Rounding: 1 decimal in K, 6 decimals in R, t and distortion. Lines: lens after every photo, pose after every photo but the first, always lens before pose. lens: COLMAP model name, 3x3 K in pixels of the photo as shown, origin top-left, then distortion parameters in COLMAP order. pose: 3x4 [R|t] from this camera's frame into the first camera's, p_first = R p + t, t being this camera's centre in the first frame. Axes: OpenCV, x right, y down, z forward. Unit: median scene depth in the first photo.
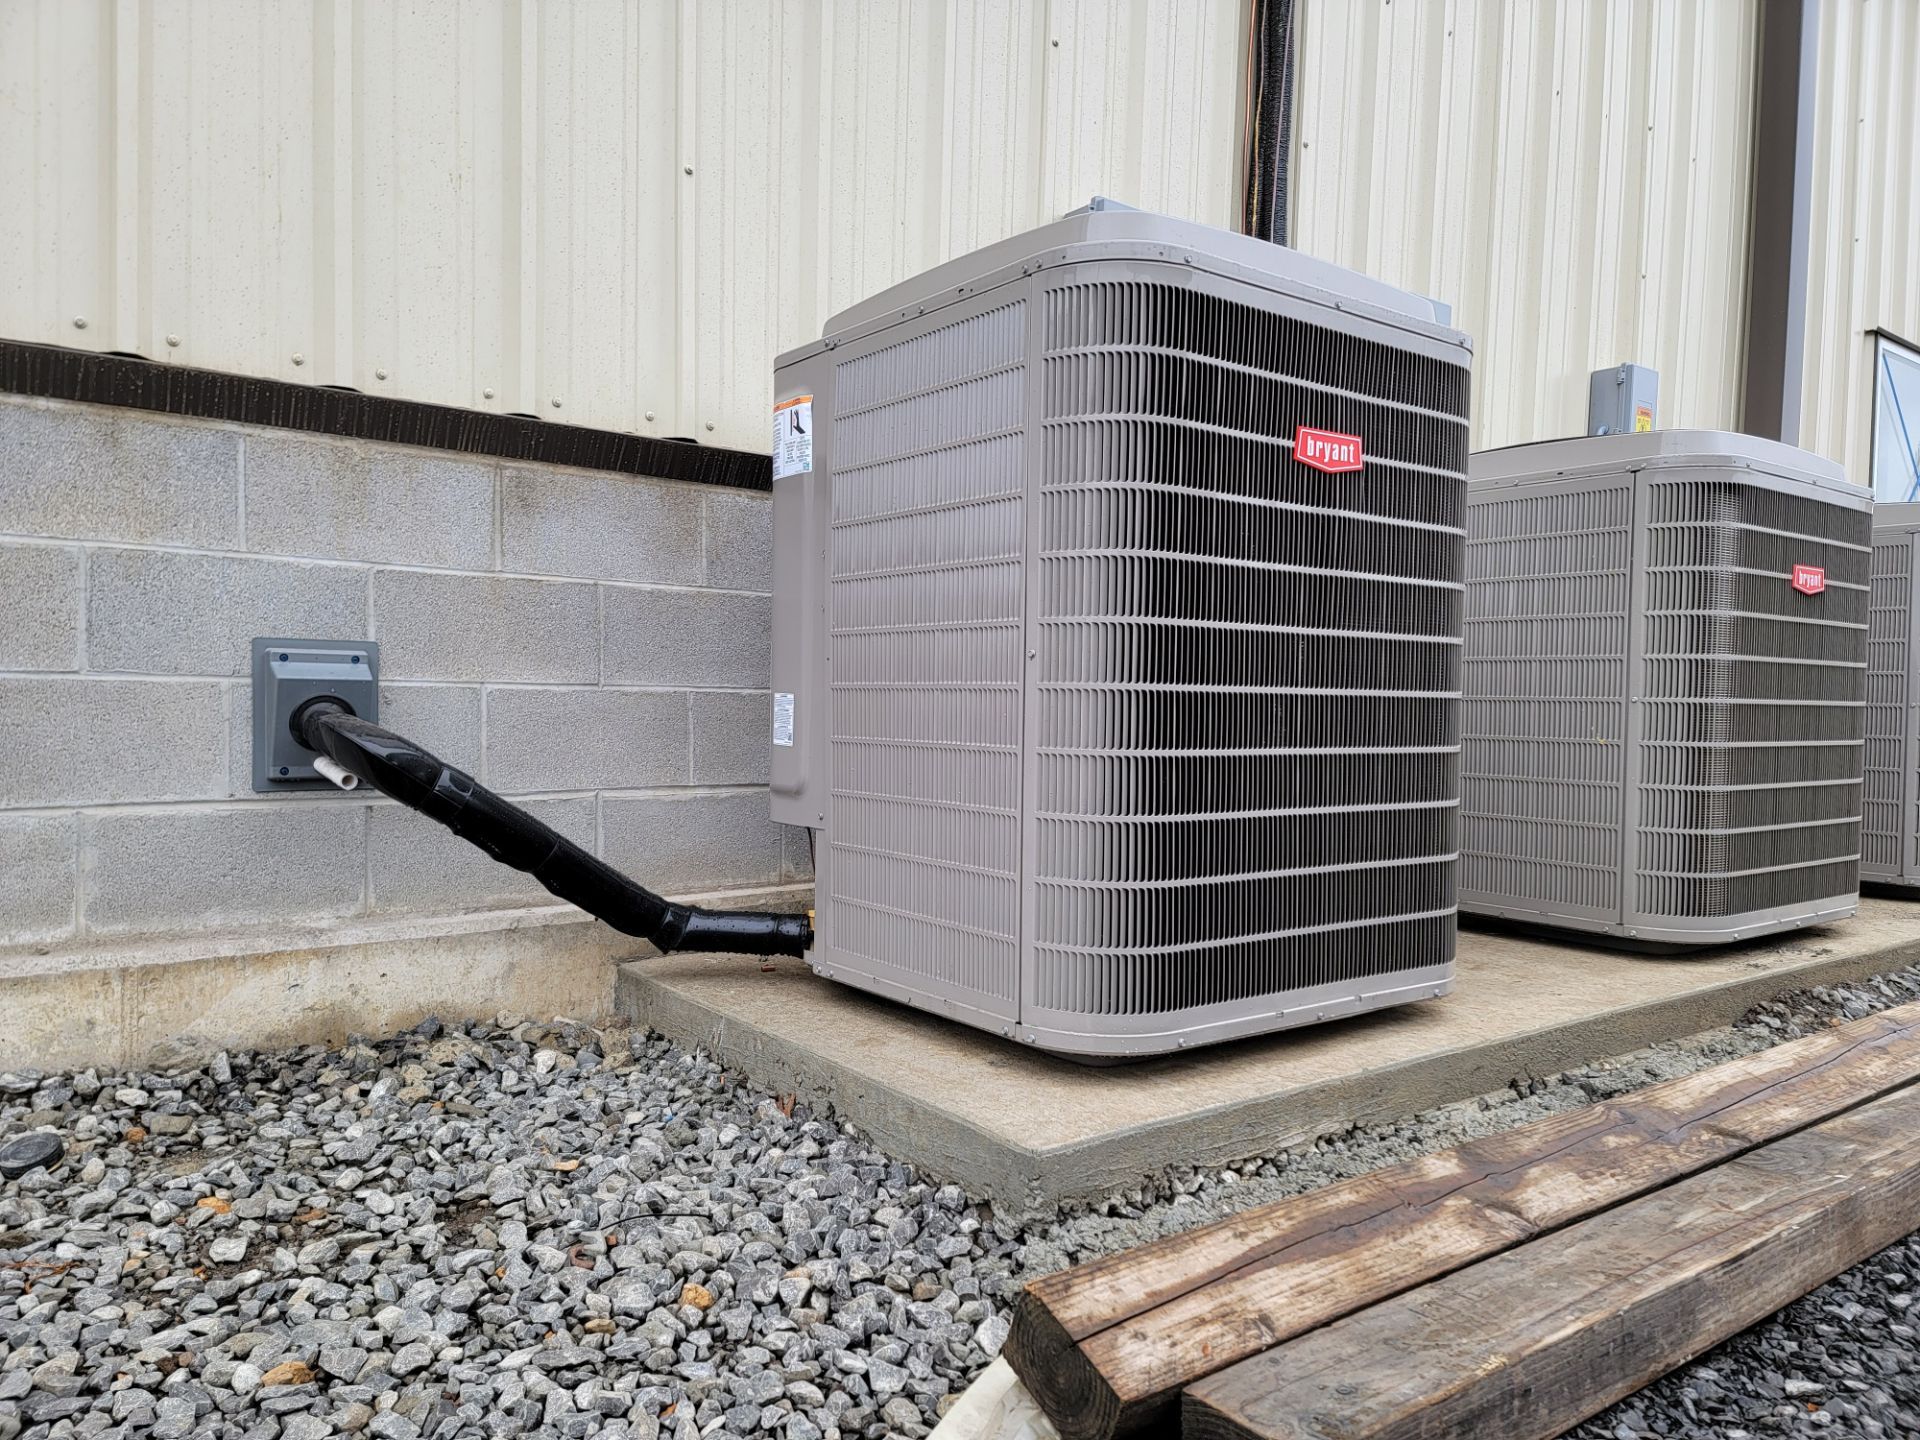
lens RADIAL K [[1334.4, 0, 967.0], [0, 1334.4, 739.7], [0, 0, 1]] dist [0.078459, -0.050994]
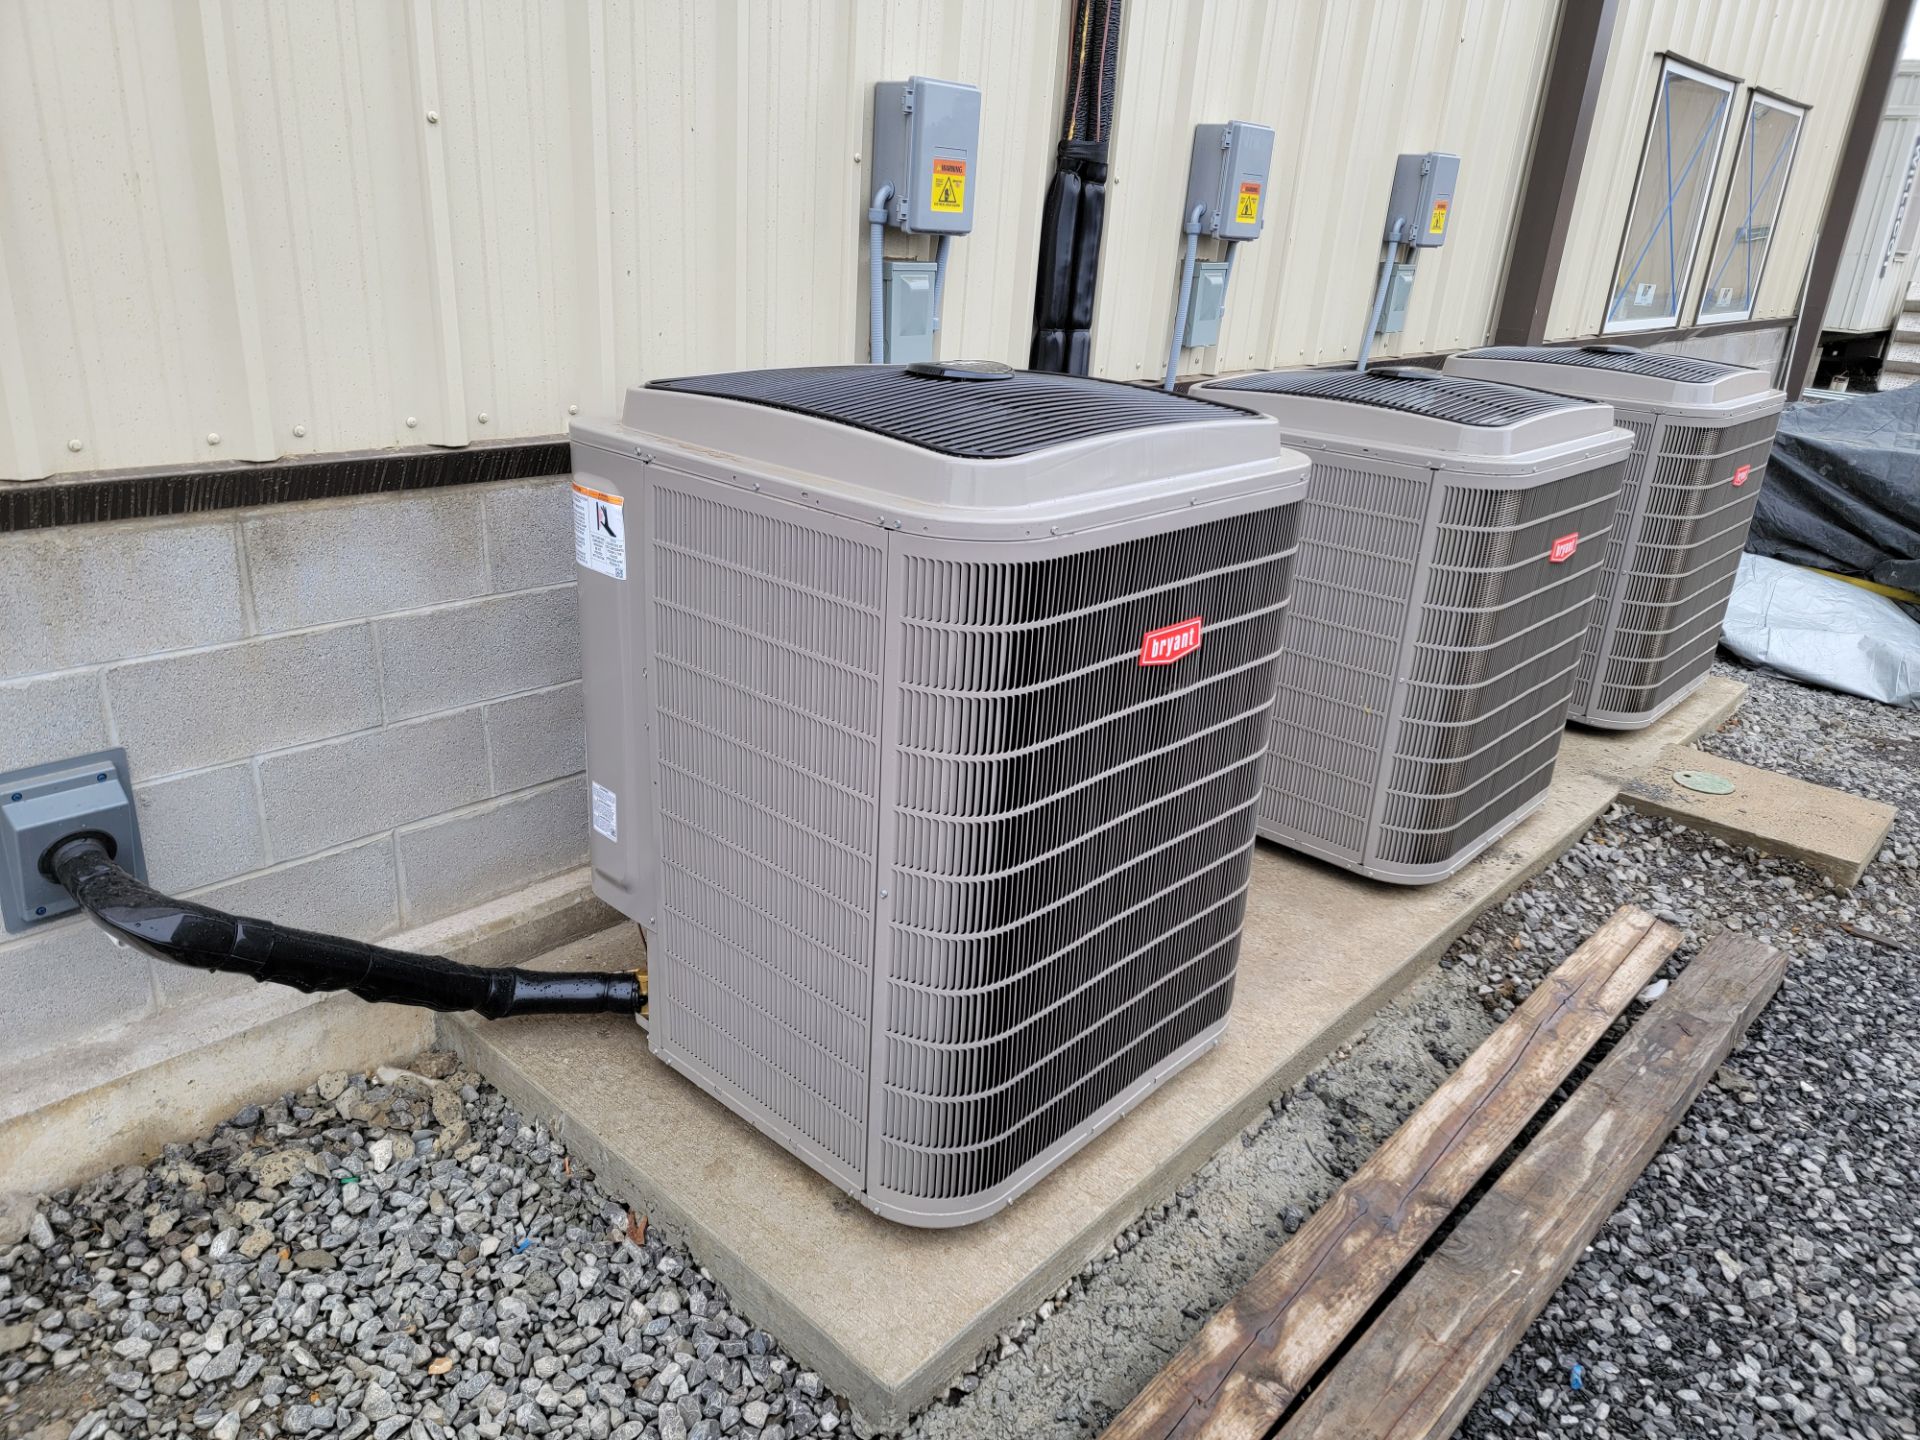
lens RADIAL K [[1334.4, 0, 974.4], [0, 1334.4, 700.4], [0, 0, 1]] dist [0.078459, -0.050994]
pose [[0.981733, -0.026334, 0.188430, -0.056862], [-0.037621, 0.943953, 0.327929, -0.432603], [-0.186505, -0.329028, 0.925720, 0.077264]]
